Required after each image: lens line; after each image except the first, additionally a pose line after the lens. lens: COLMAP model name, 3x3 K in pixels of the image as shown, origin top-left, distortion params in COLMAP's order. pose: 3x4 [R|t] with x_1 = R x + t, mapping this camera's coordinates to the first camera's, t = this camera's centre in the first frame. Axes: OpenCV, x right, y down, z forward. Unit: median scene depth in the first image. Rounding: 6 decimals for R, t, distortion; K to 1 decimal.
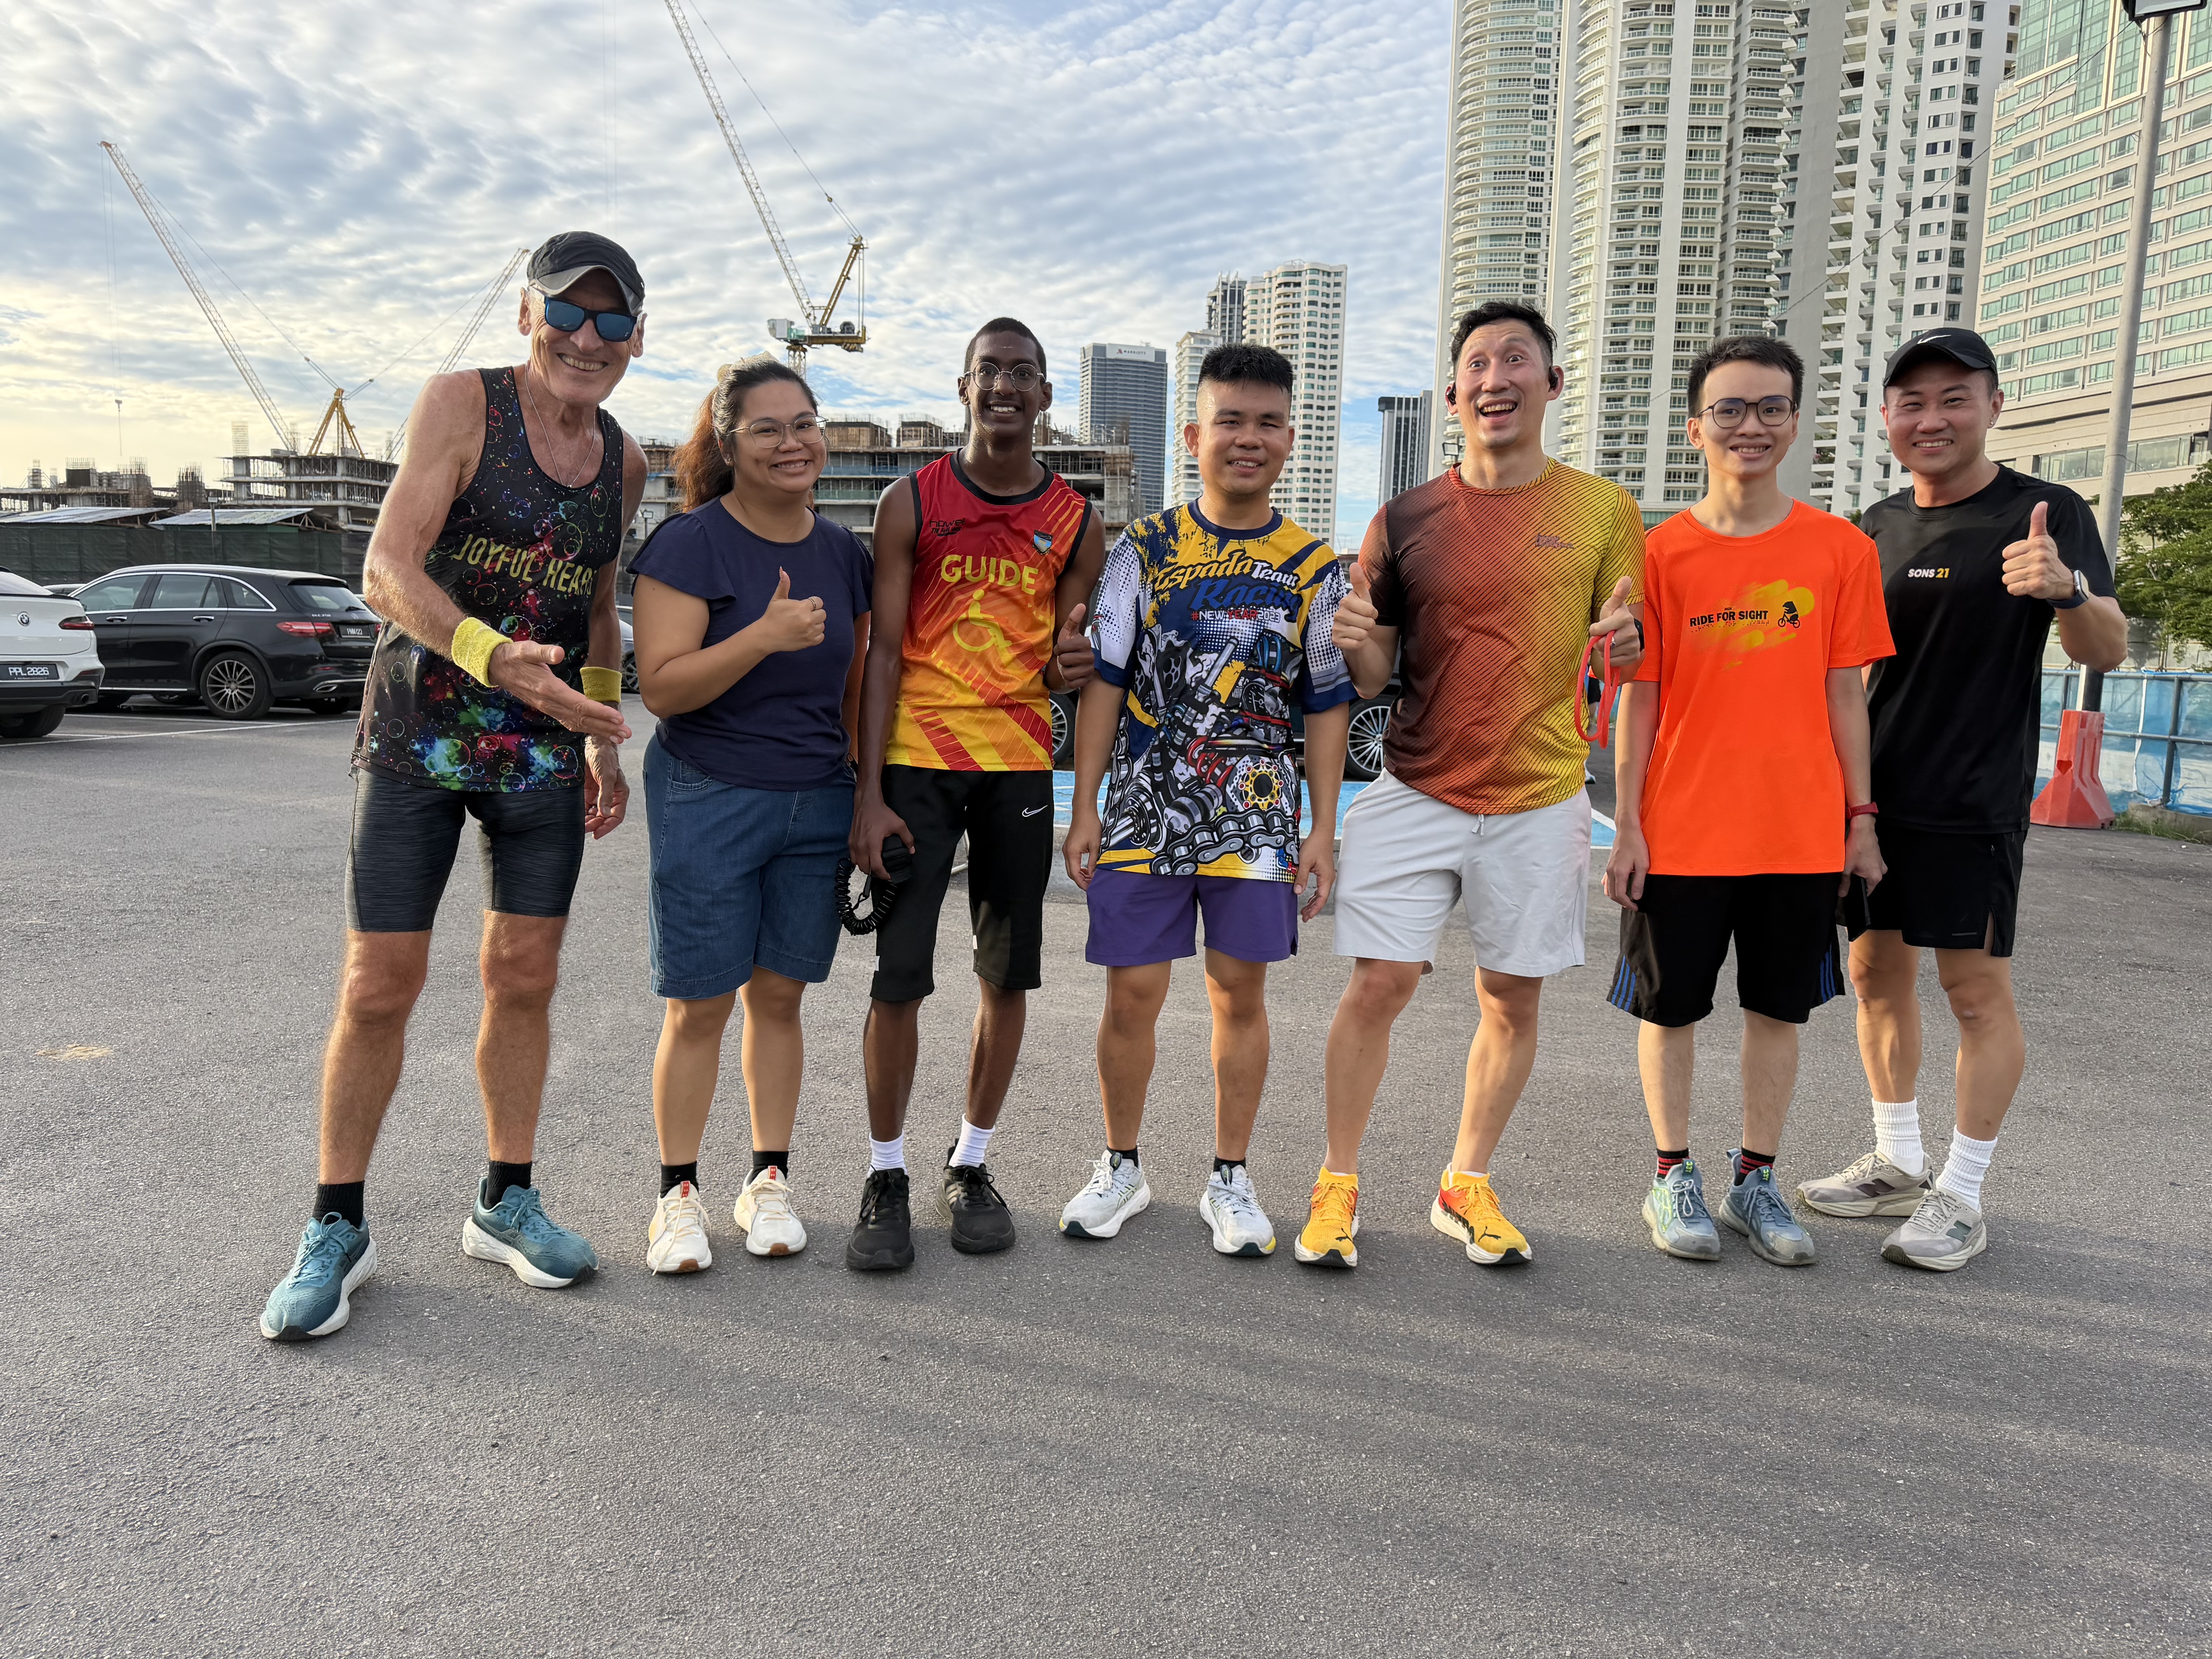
lens RADIAL K [[1557.8, 0, 1104.6], [0, 1557.8, 813.2], [0, 0, 1]] dist [0.032208, -0.034063]
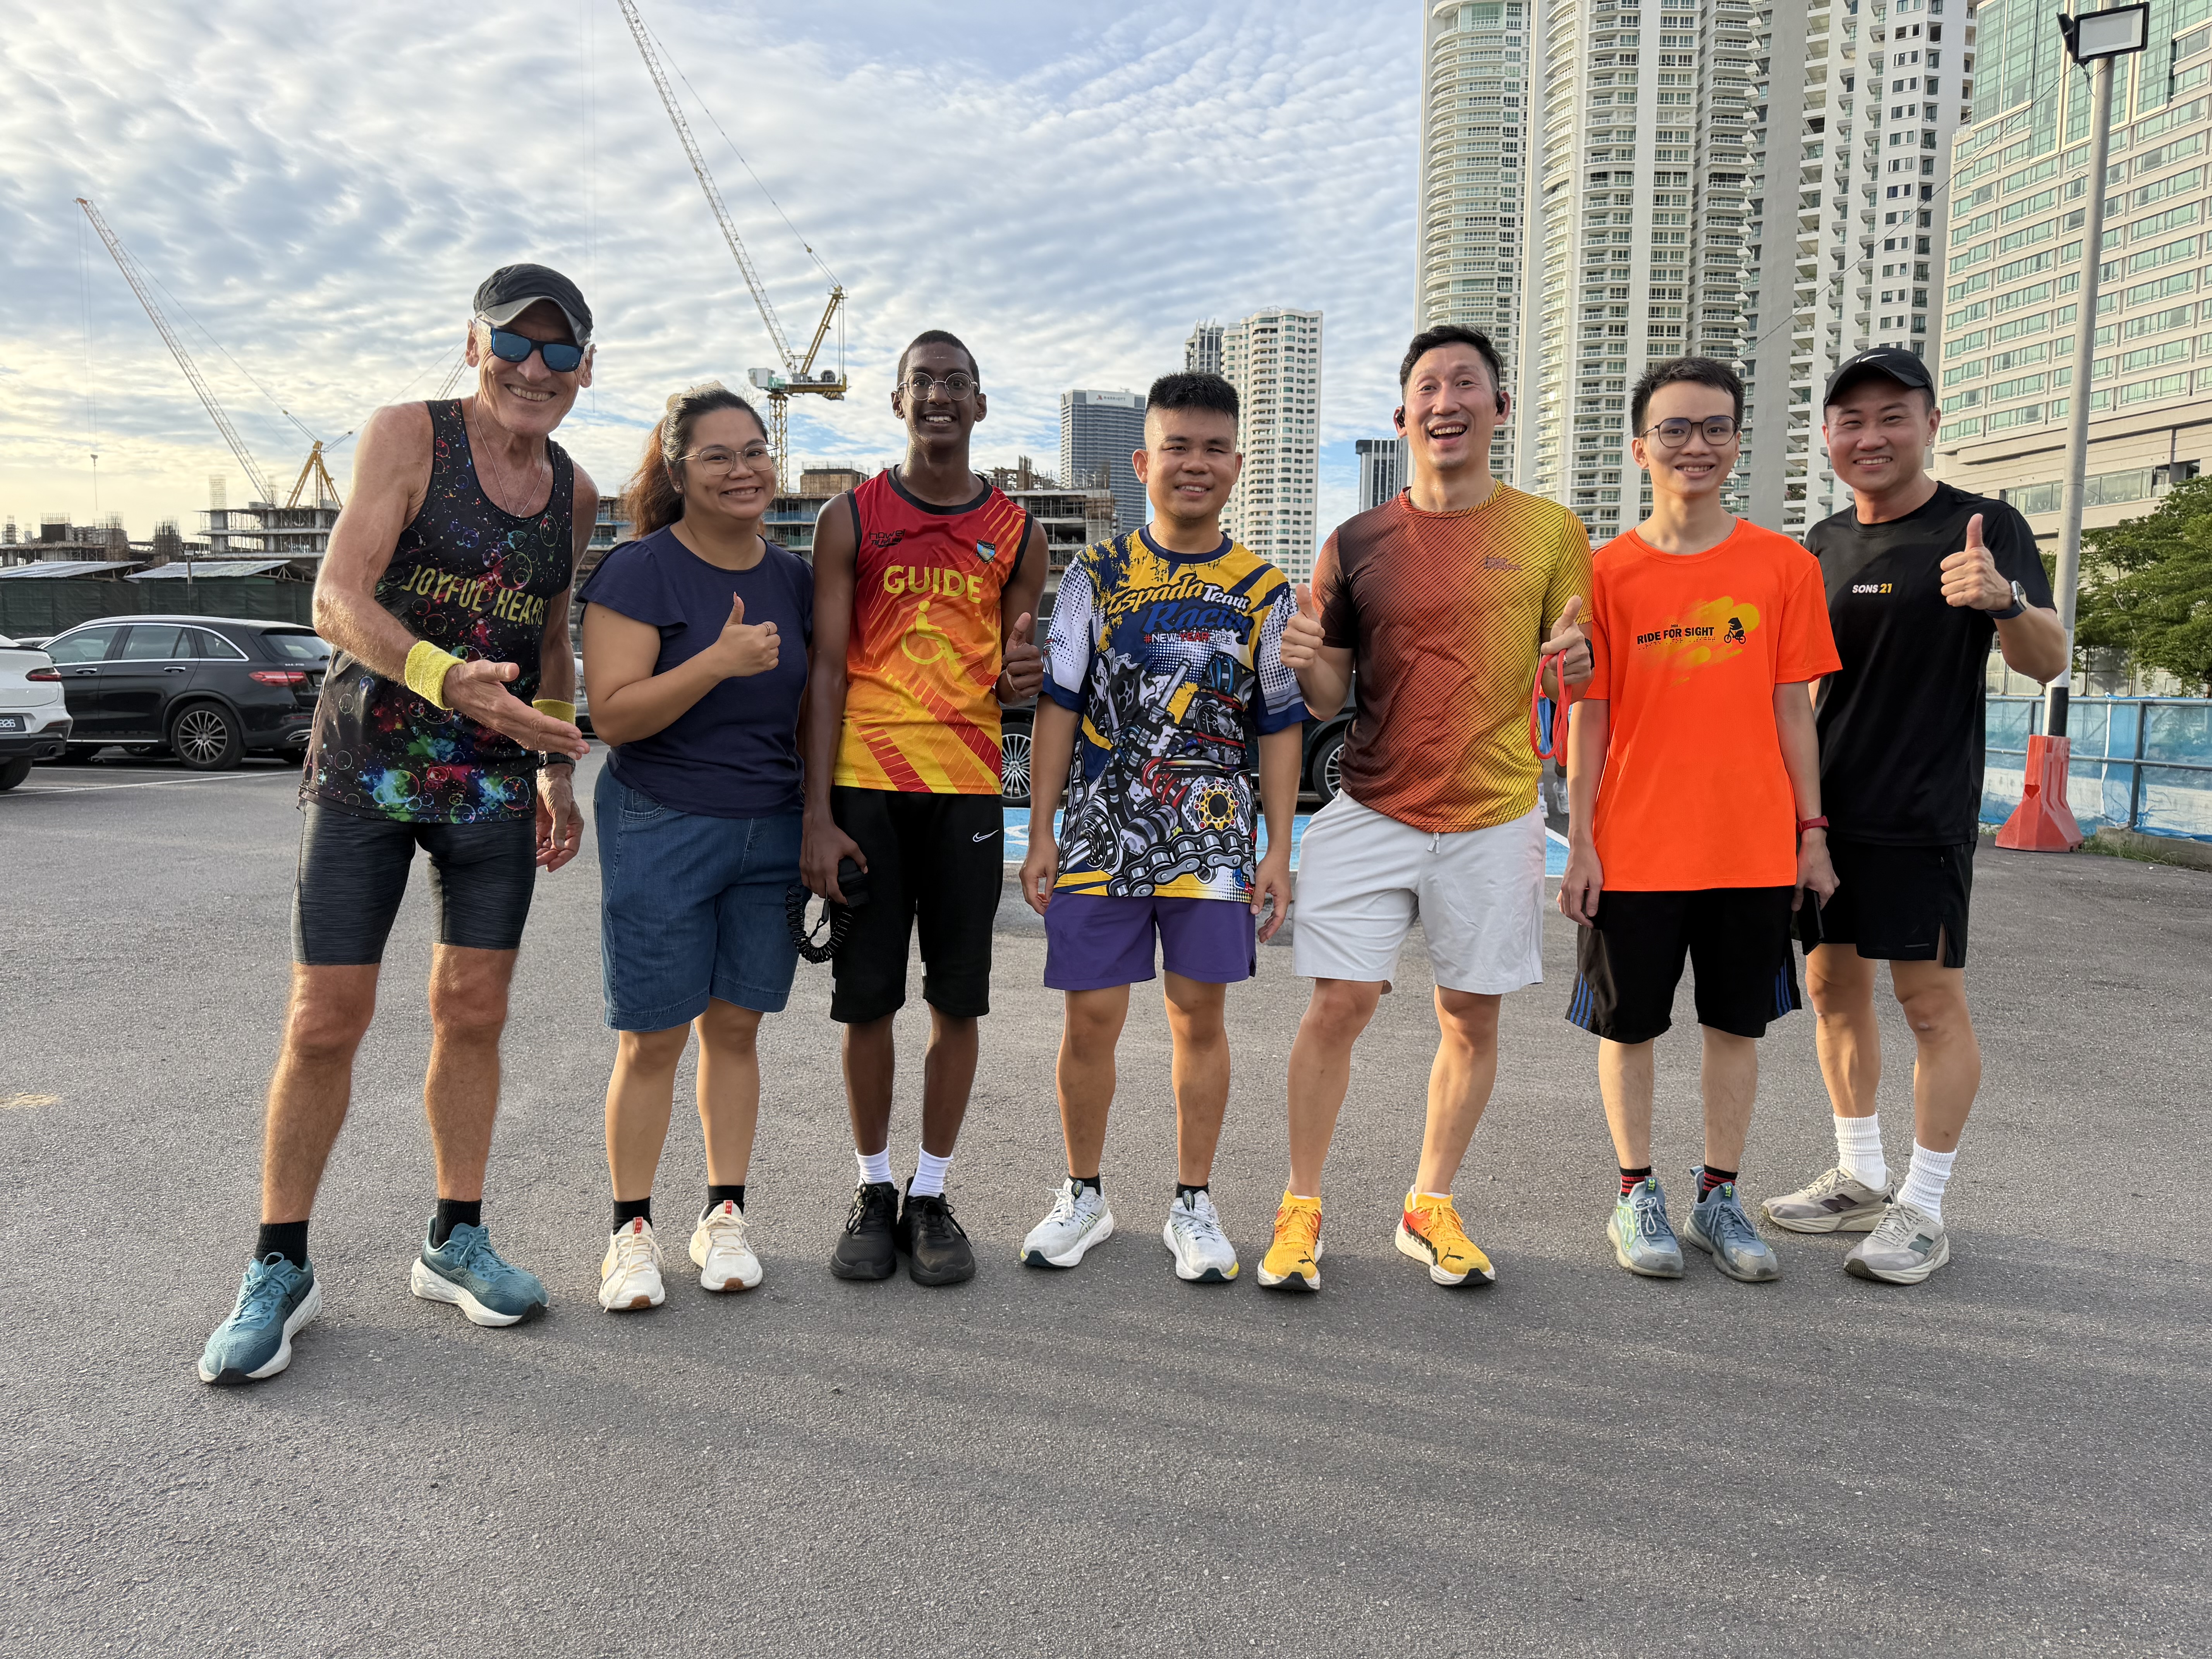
lens RADIAL K [[1554.5, 0, 1115.3], [0, 1554.5, 813.4], [0, 0, 1]] dist [0.044652, -0.053001]
pose [[0.999773, -0.013925, 0.016146, 0.019534], [0.014353, 0.999540, -0.026715, 0.011752], [-0.015767, 0.026940, 0.999513, 0.002565]]
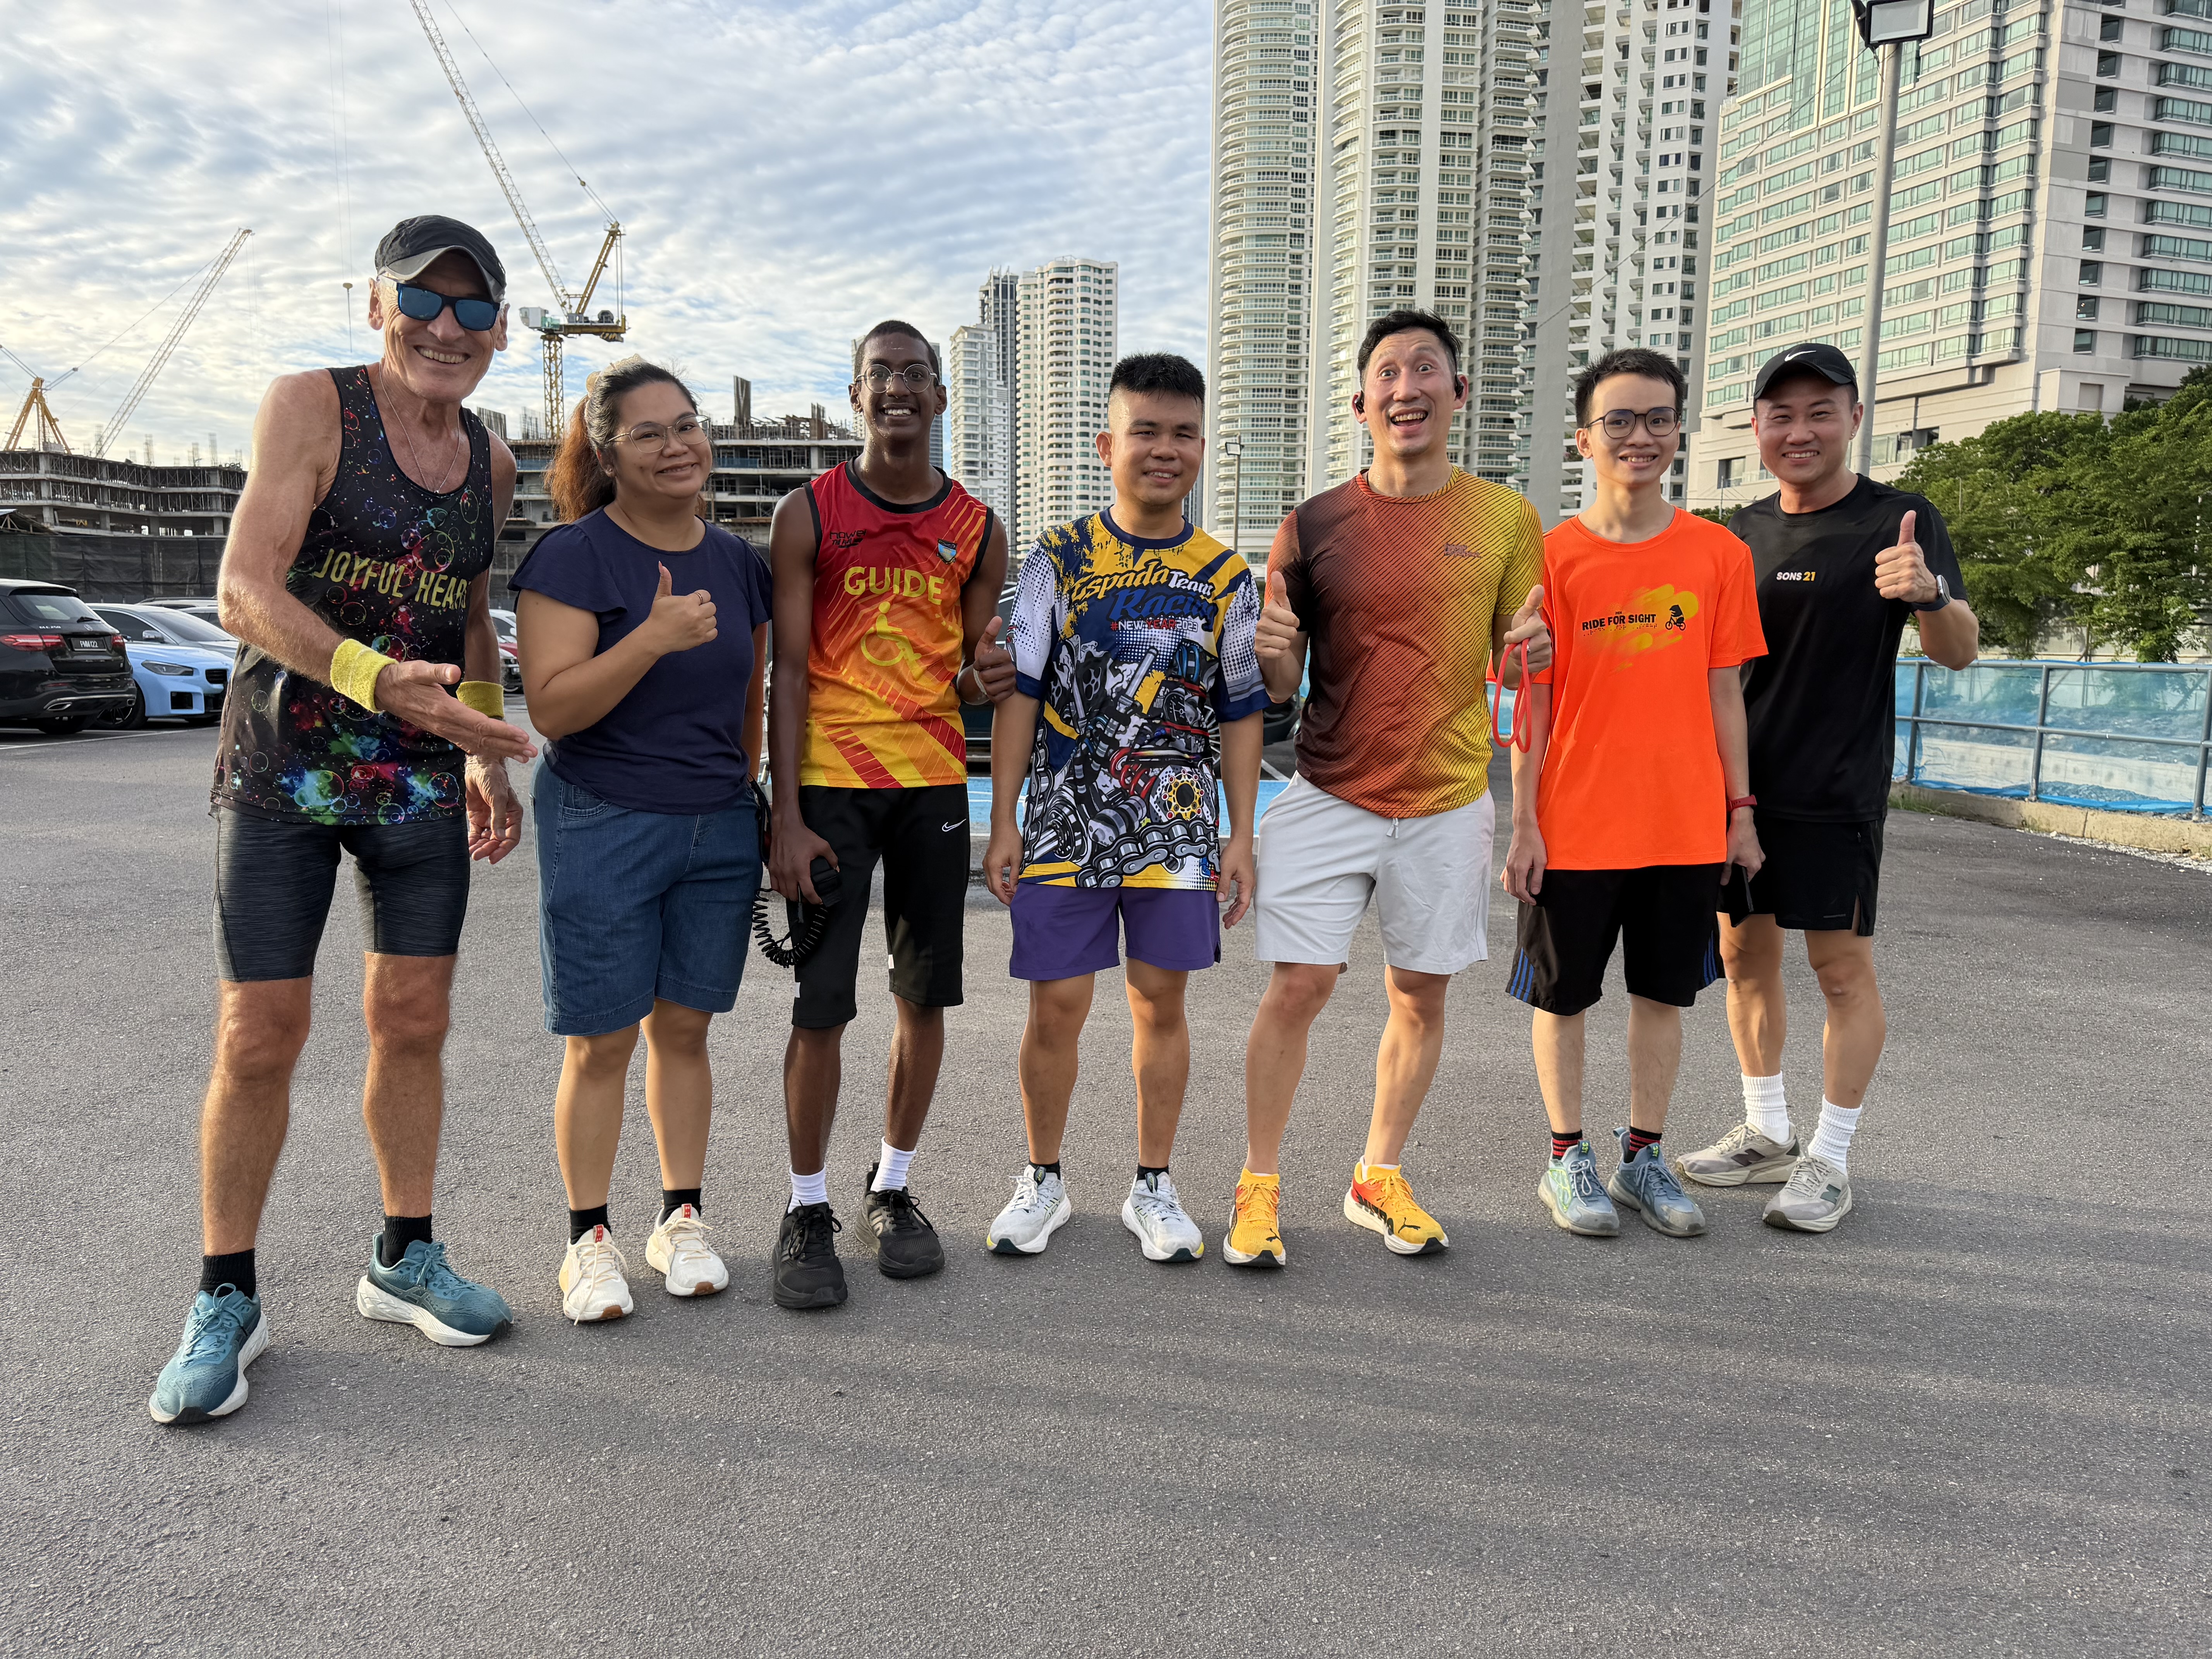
lens RADIAL K [[1557.8, 0, 1100.5], [0, 1557.8, 840.4], [0, 0, 1]] dist [0.036543, -0.044089]
pose [[0.990769, -0.031566, 0.131834, -0.081429], [0.029132, 0.999368, 0.020354, -0.010119], [-0.132393, -0.016326, 0.991063, 0.012632]]
